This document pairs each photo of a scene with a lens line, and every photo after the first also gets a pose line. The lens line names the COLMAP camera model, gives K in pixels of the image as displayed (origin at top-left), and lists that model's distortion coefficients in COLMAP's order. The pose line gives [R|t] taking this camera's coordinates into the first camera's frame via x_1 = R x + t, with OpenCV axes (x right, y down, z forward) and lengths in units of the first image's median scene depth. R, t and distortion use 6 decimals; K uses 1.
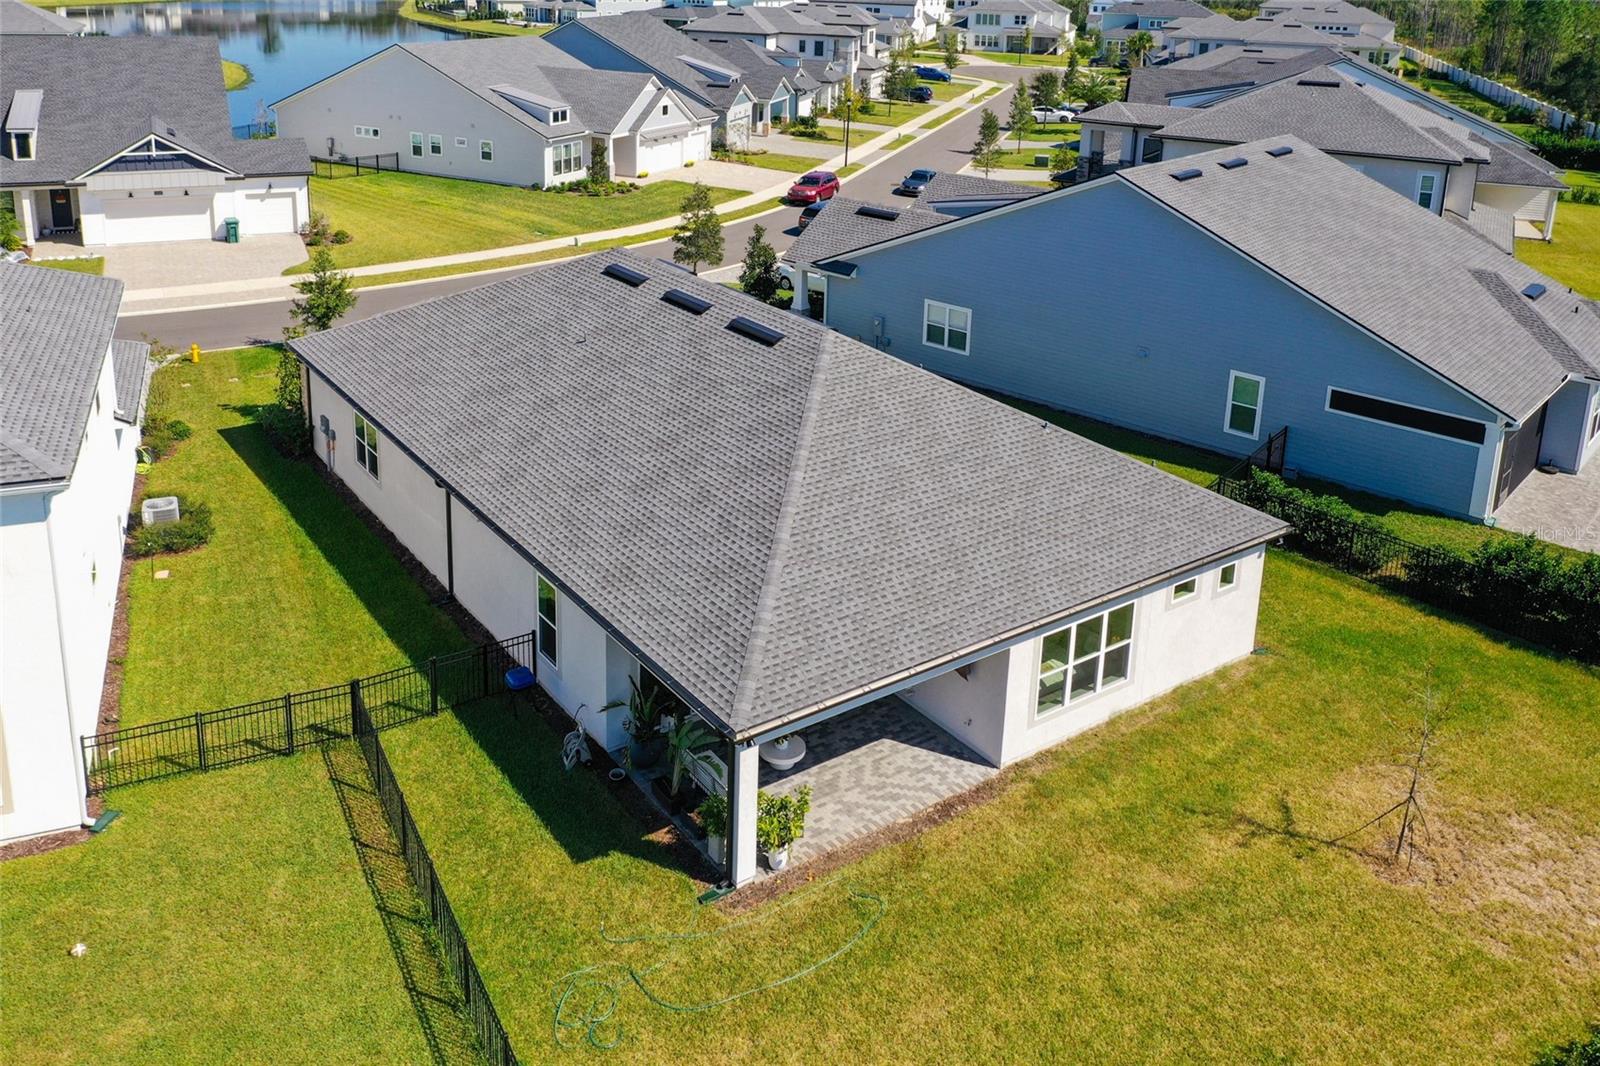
lens RADIAL K [[1345.9, 0, 757.1], [0, 1345.9, 312.9], [0, 0, 1]] dist [0.002319, -0.002245]
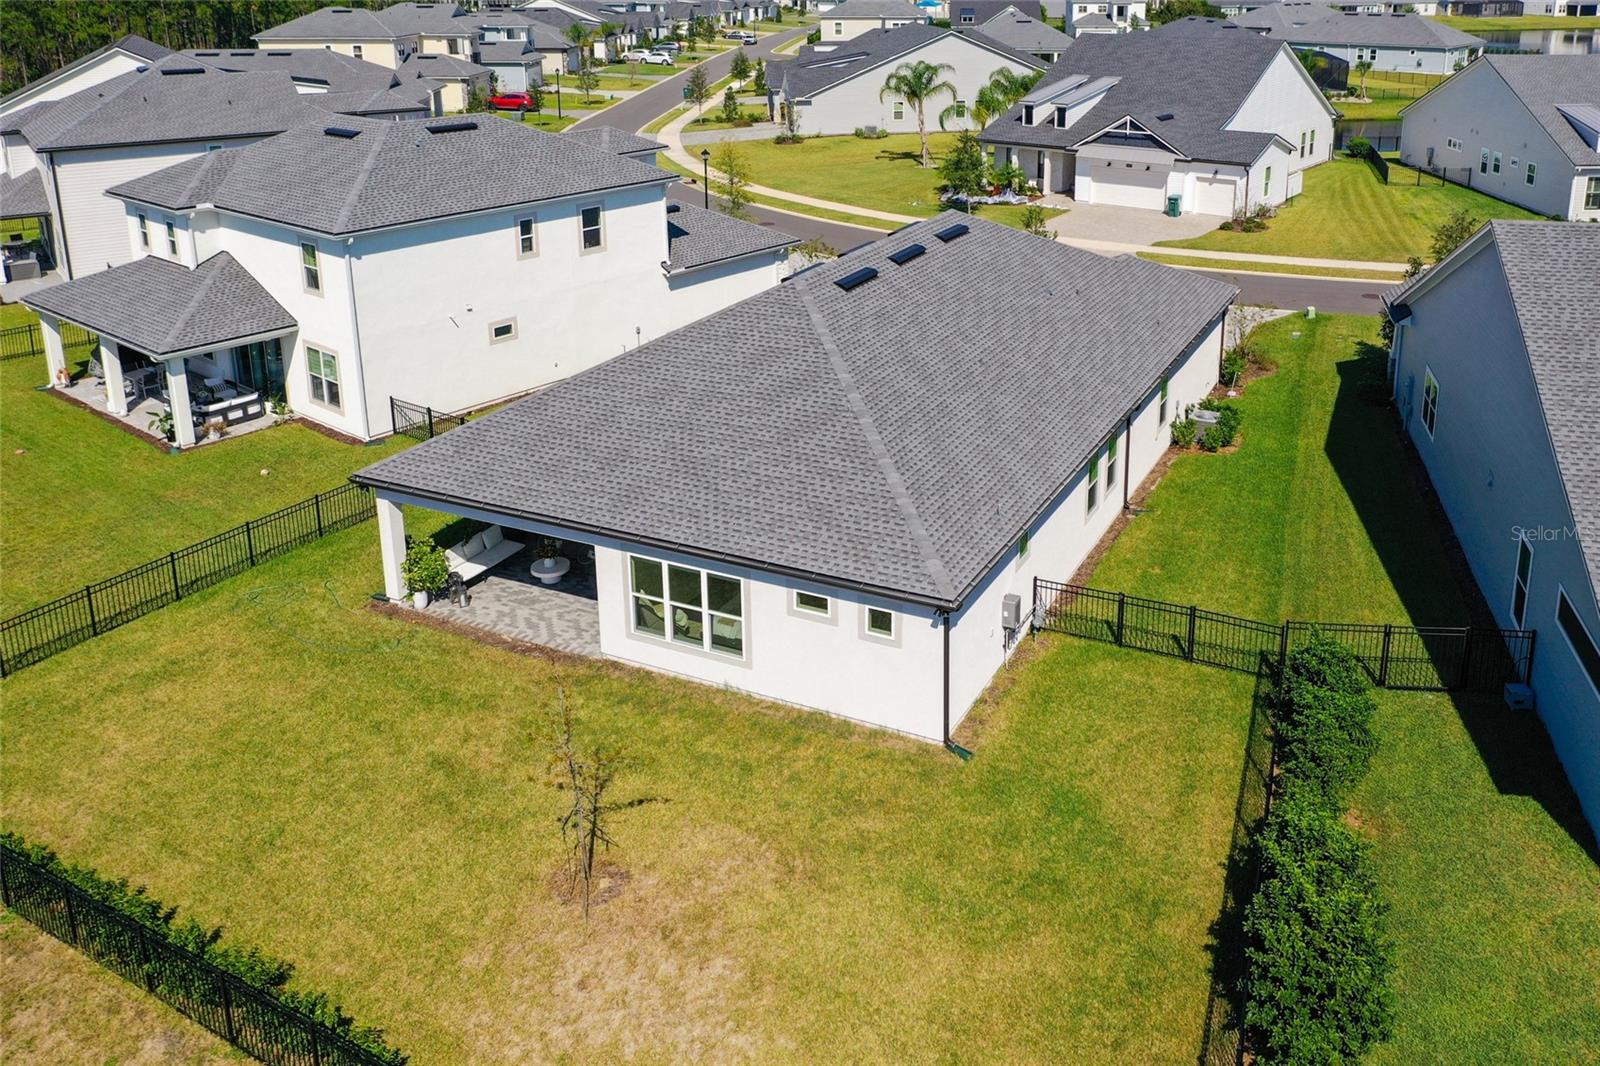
lens RADIAL K [[1299.9, 0, 869.3], [0, 1299.9, 309.9], [0, 0, 1]] dist [0.006786, -0.003971]
pose [[0.488018, 0.198963, -0.849854, 0.453396], [-0.211520, 0.971608, 0.106005, -0.039436], [0.846816, 0.128029, 0.516247, 0.236557]]
